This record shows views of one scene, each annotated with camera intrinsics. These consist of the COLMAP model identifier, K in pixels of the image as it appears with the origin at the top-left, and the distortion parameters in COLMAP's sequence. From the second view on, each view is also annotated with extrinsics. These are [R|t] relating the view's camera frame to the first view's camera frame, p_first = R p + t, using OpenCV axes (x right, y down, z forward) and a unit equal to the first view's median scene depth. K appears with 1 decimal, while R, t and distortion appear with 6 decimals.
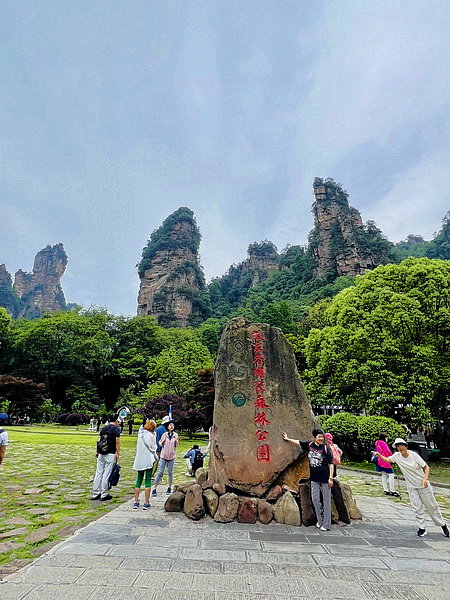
lens RADIAL K [[286.6, 0, 225.7], [0, 286.6, 298.0], [0, 0, 1]] dist [0.002059, -0.000058]
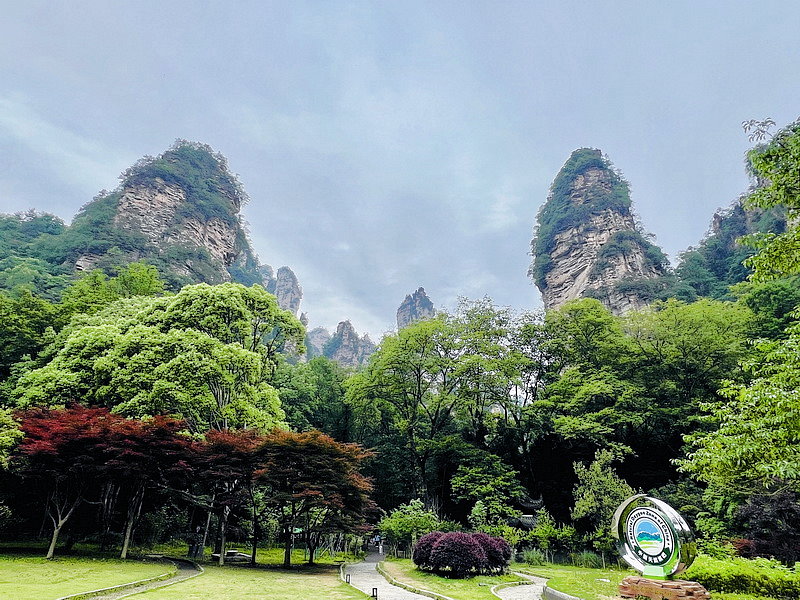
lens RADIAL K [[452.4, 0, 396.8], [0, 452.4, 299.3], [0, 0, 1]] dist [0.000961, -0.001375]
pose [[0.788620, -0.288317, -0.543094, -0.039574], [0.233044, 0.957506, -0.169919, 0.036922], [0.569006, 0.007437, 0.822299, 0.090692]]
